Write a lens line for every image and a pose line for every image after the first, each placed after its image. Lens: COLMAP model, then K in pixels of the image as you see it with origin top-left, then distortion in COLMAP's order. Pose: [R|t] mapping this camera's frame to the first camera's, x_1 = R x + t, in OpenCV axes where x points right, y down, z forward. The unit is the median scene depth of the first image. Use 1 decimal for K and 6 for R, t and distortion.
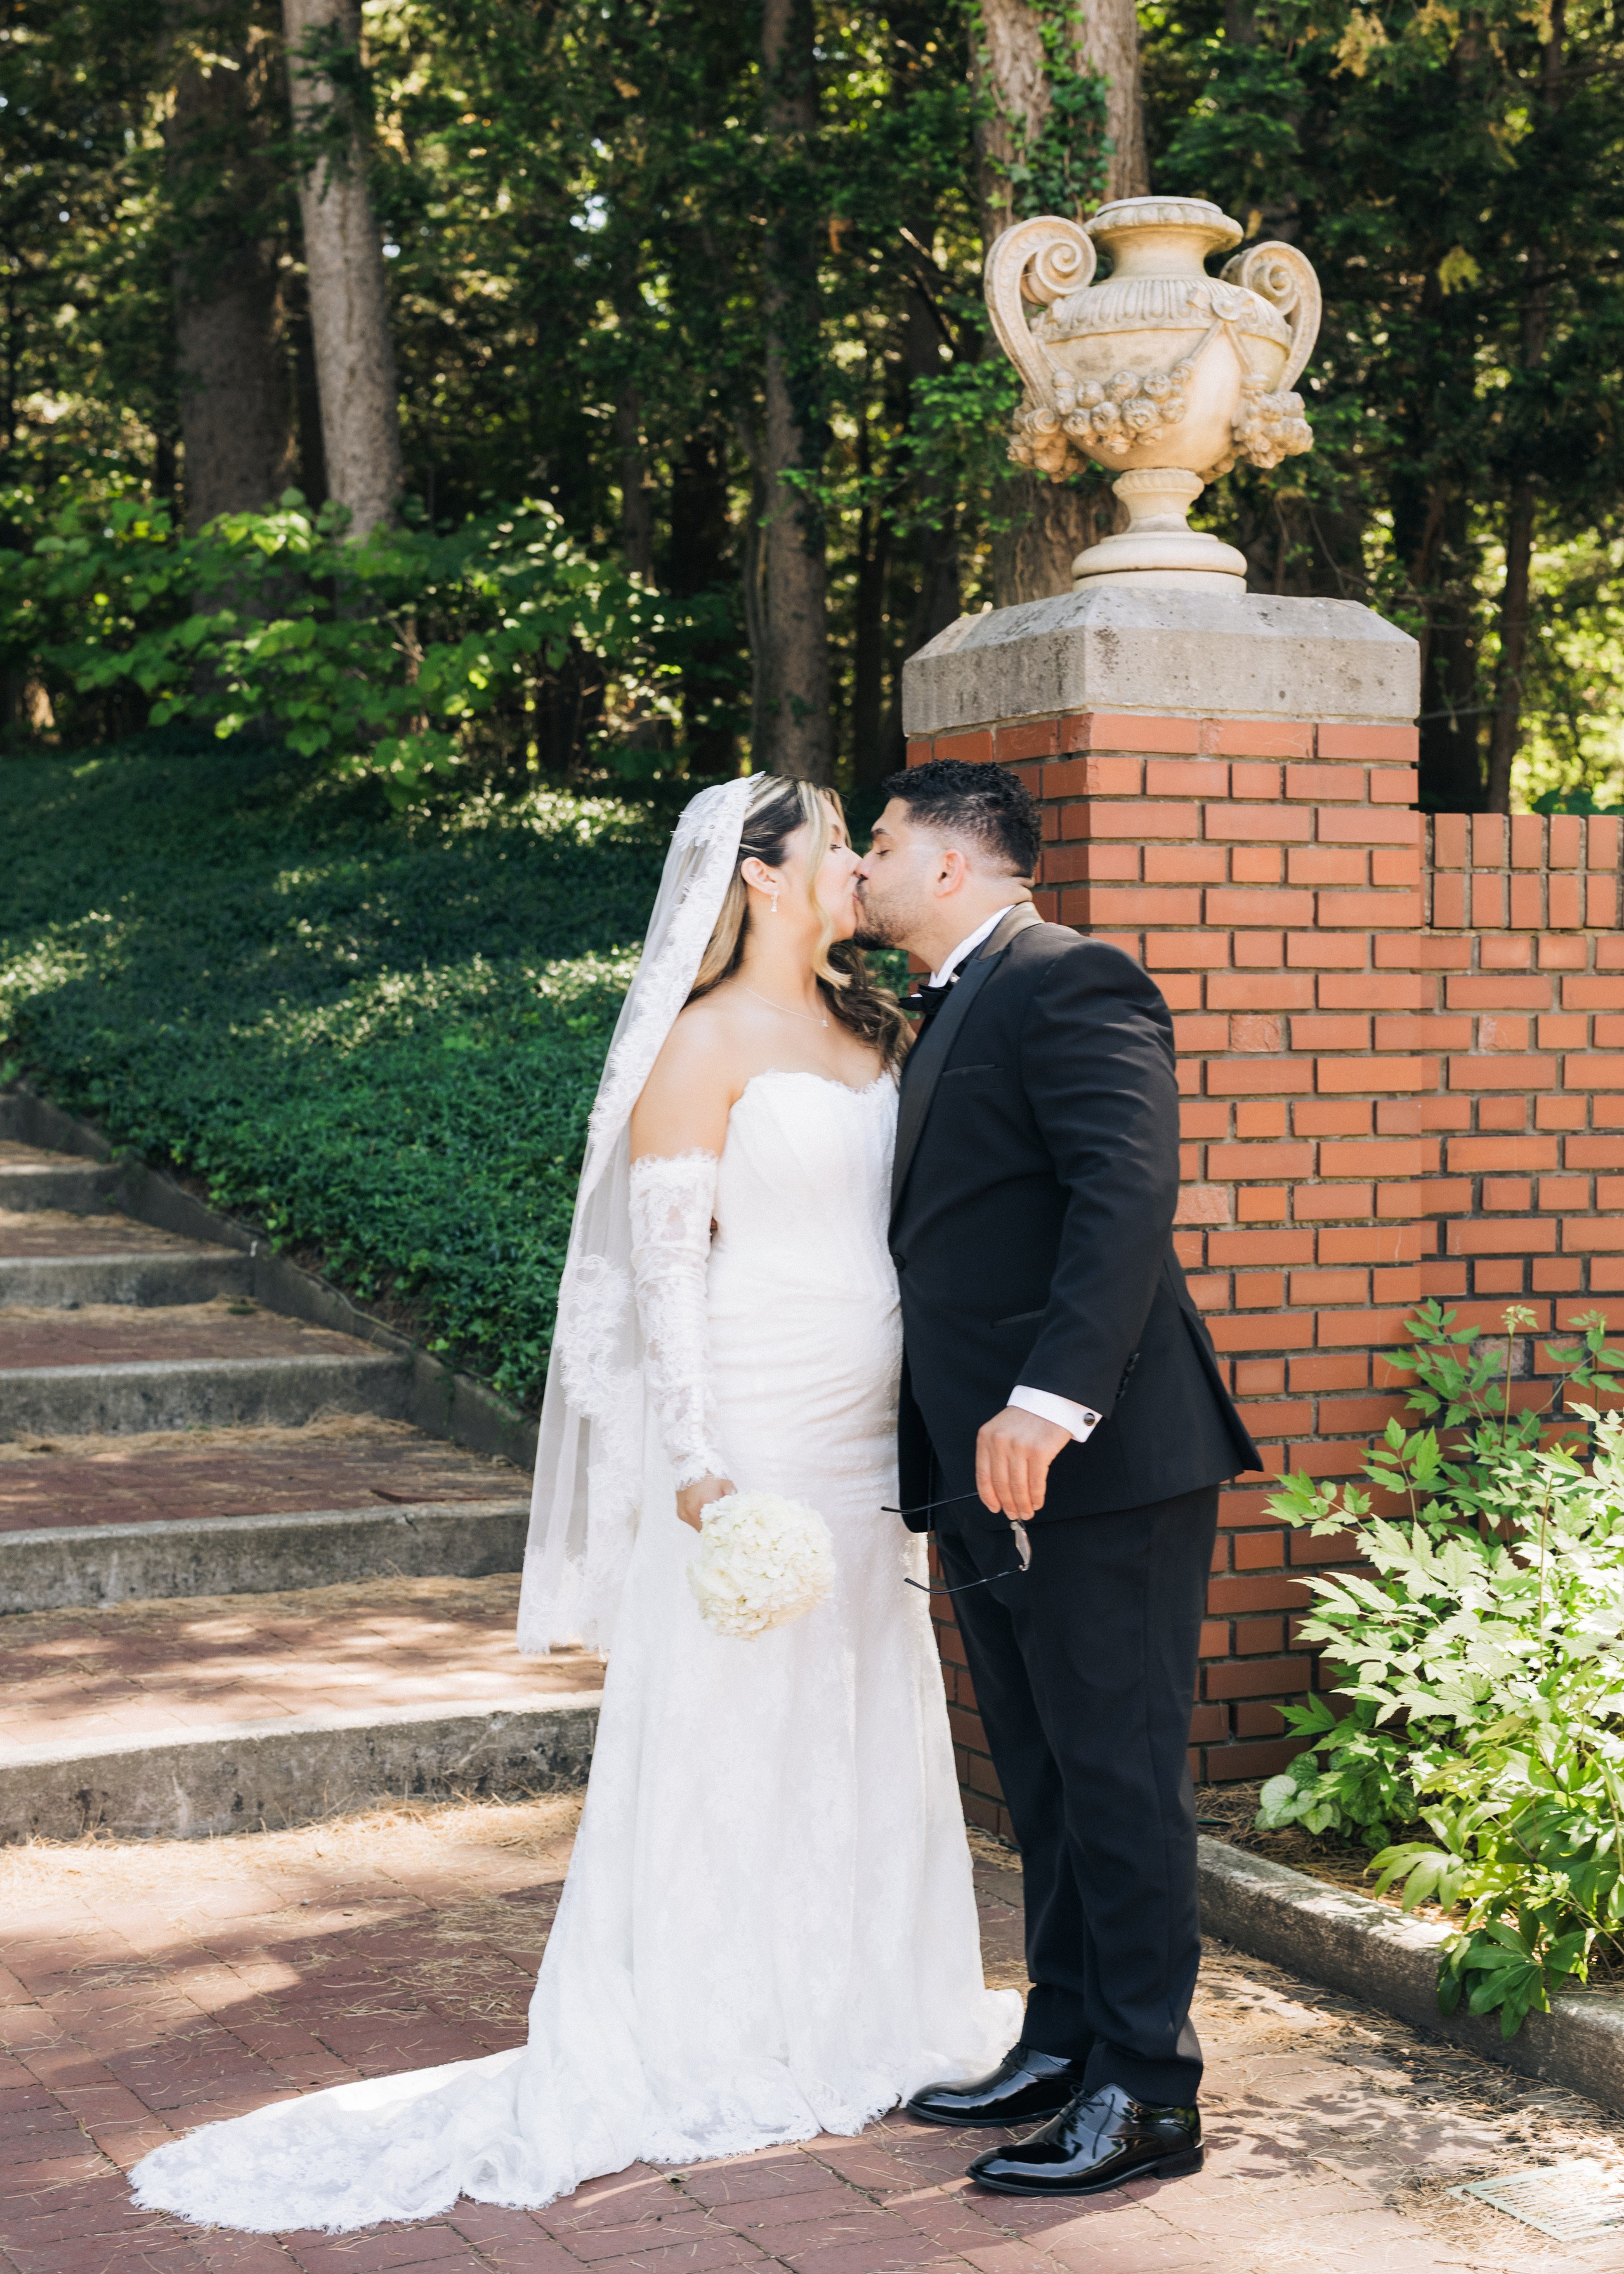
lens RADIAL K [[3566.9, 0, 834.0], [0, 3566.9, 1105.5], [0, 0, 1]] dist [0.012742, 0.143236]
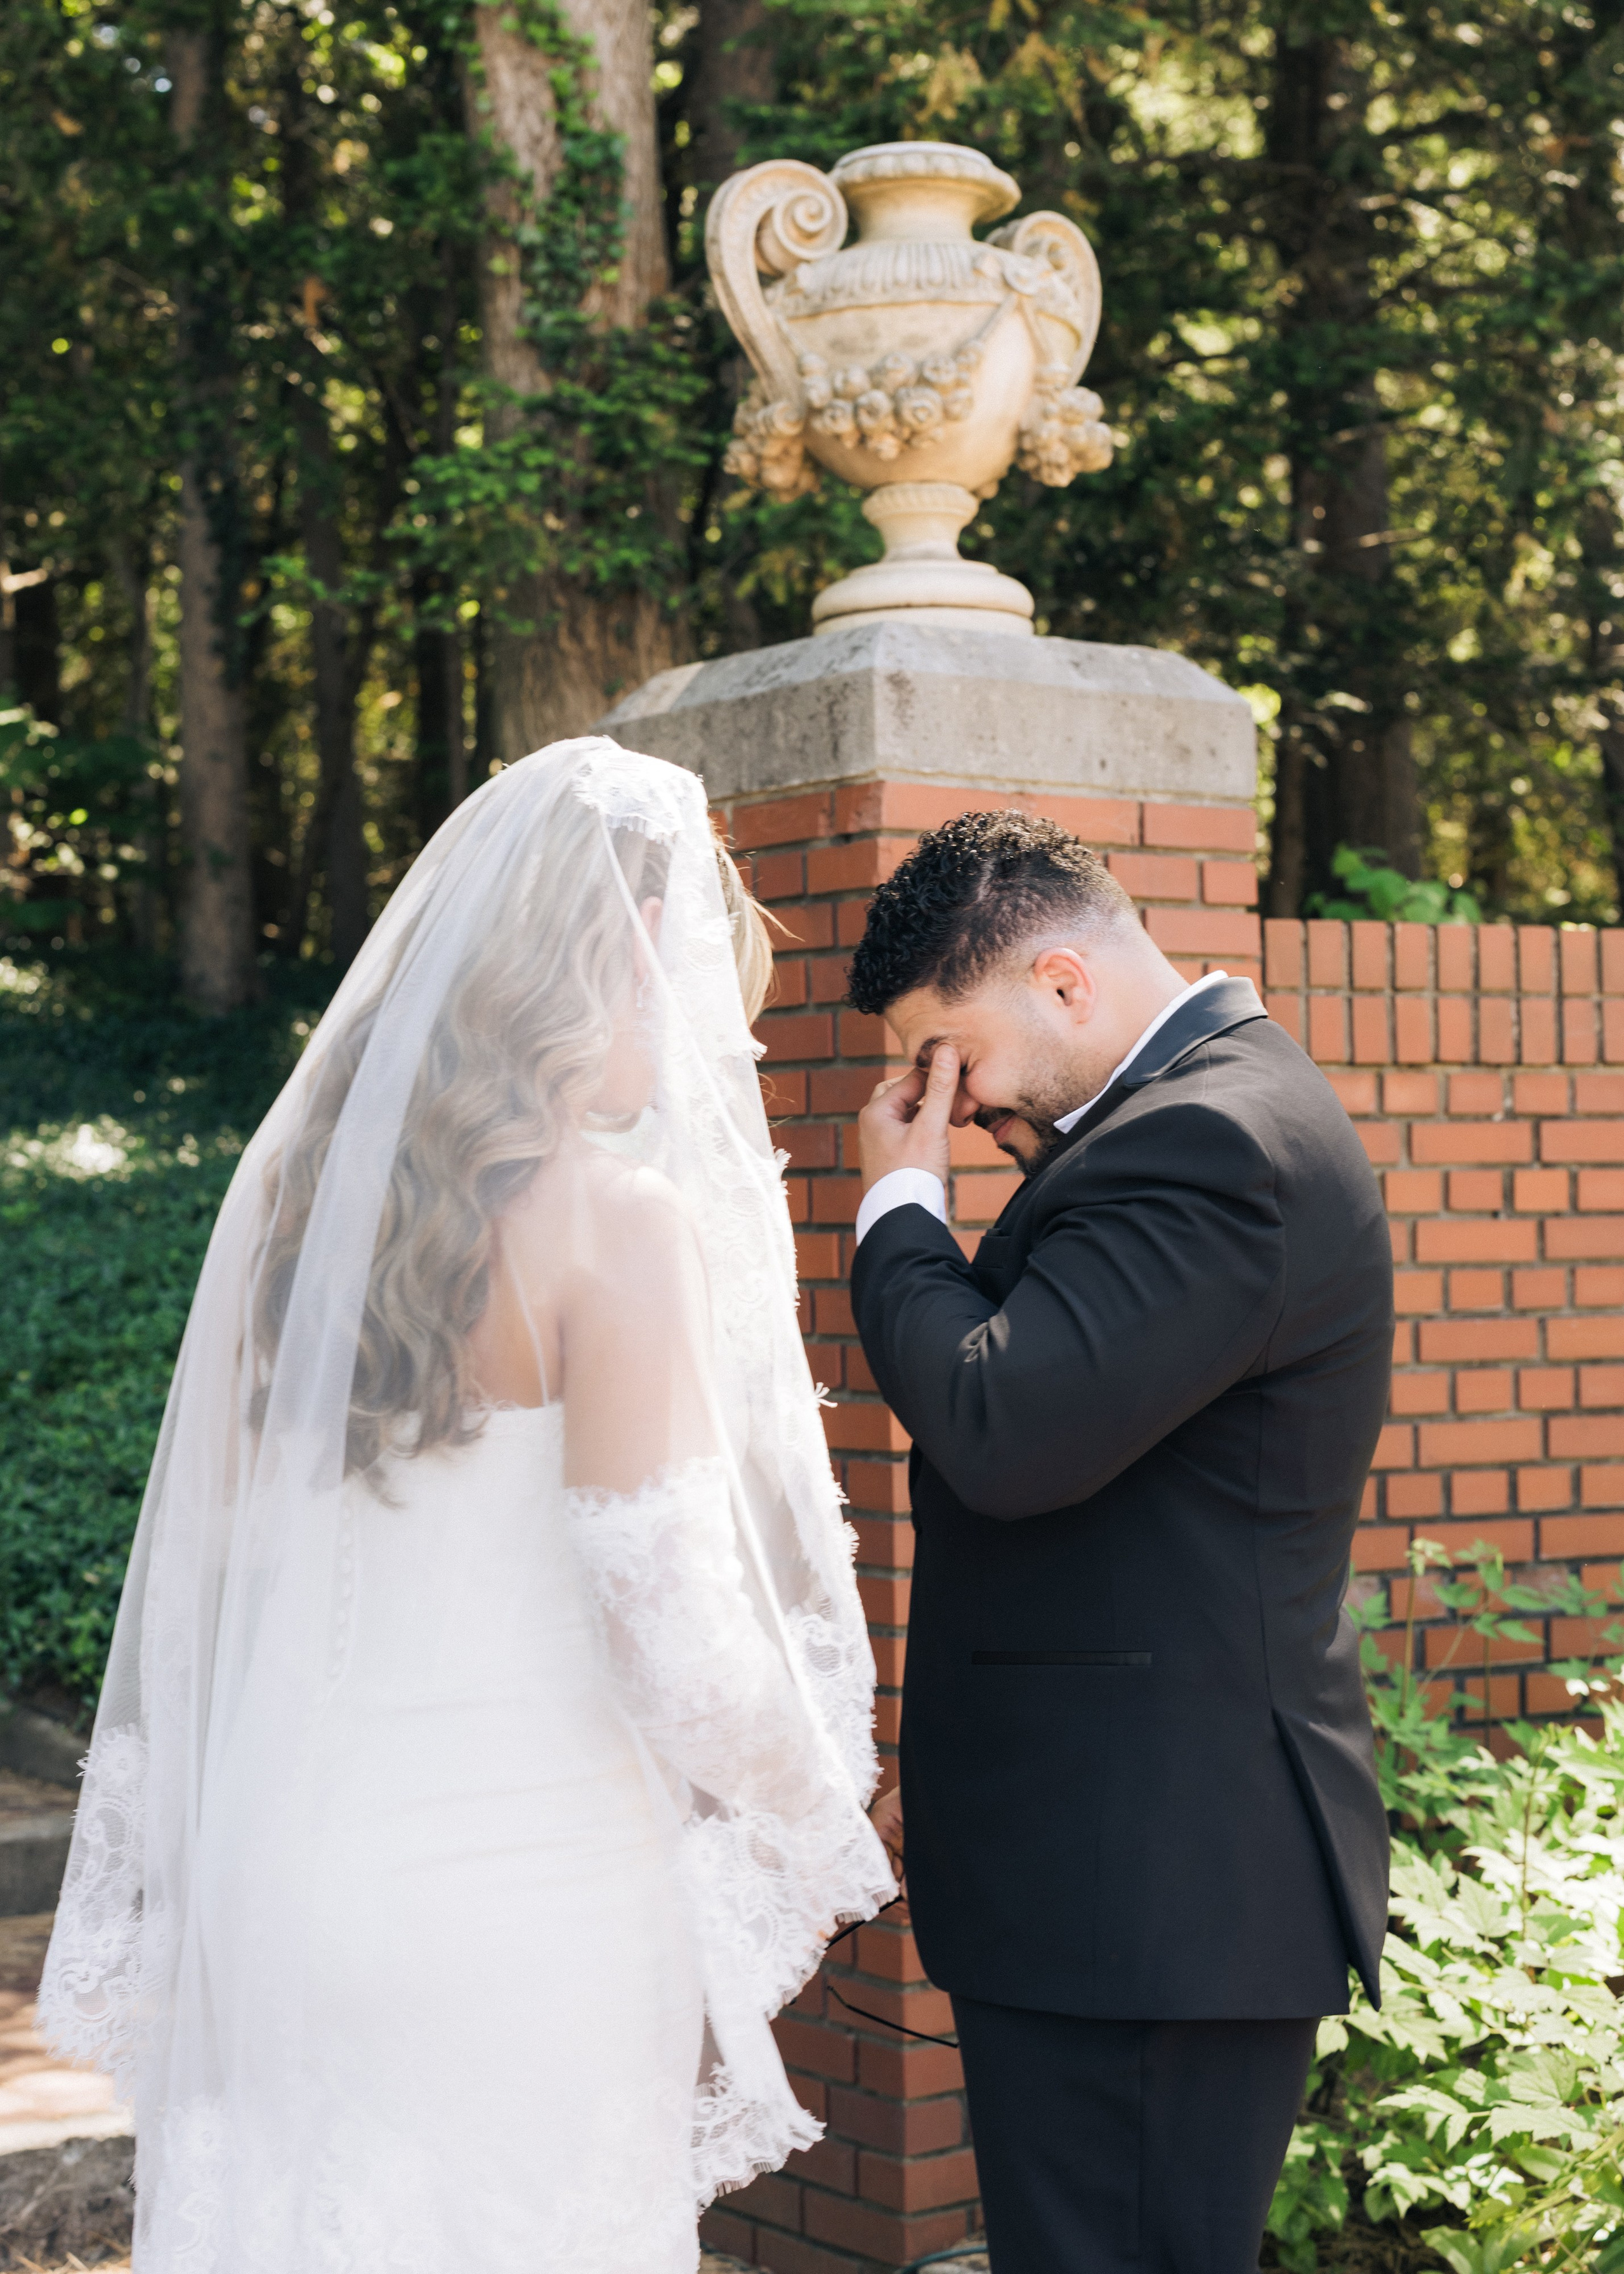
lens RADIAL K [[3607.8, 0, 806.8], [0, 3607.8, 1062.7], [0, 0, 1]] dist [0.017101, 0.053197]
pose [[0.981774, -0.004849, 0.189992, -0.087538], [0.017668, 0.997674, -0.065834, 0.001551], [-0.189230, 0.067991, 0.979576, 0.233257]]
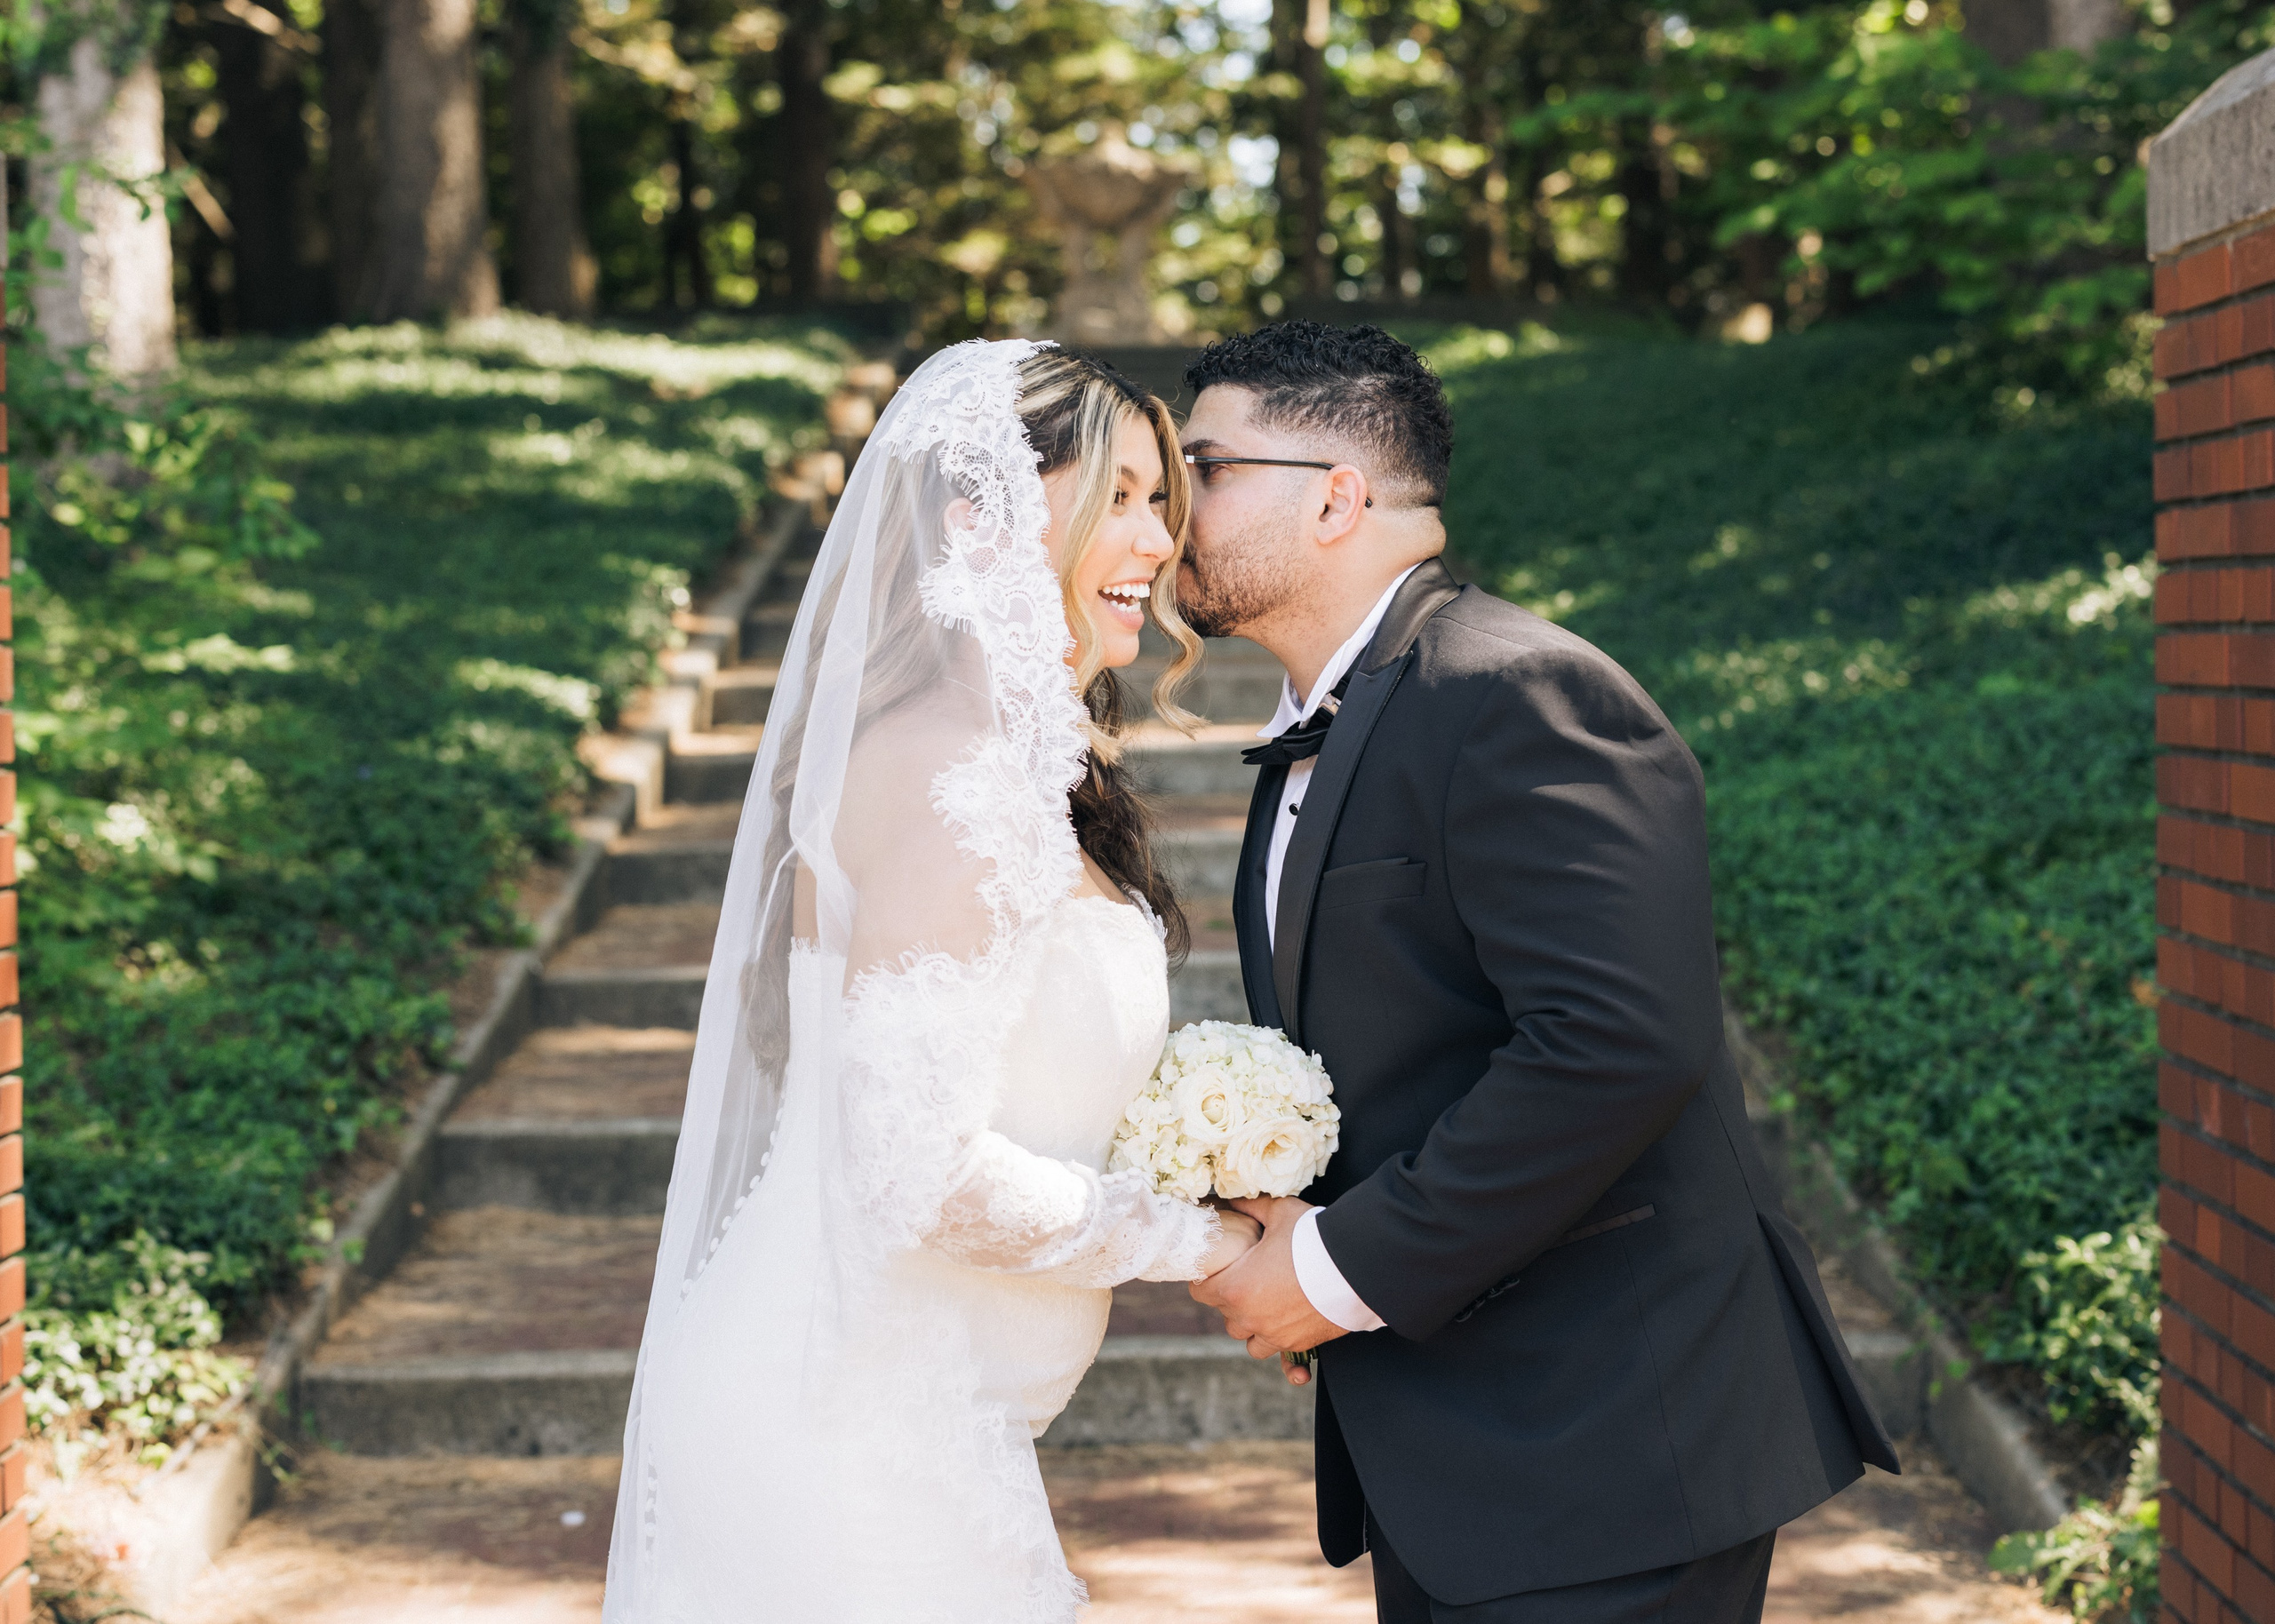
lens RADIAL K [[3795.6, 0, 1176.6], [0, 3795.6, 808.1], [0, 0, 1]] dist [0.023754, -0.074126]
pose [[0.895452, 0.014034, -0.444937, 0.178314], [-0.001533, 0.999594, 0.028445, -0.023871], [0.445156, -0.024789, 0.895110, 0.311125]]
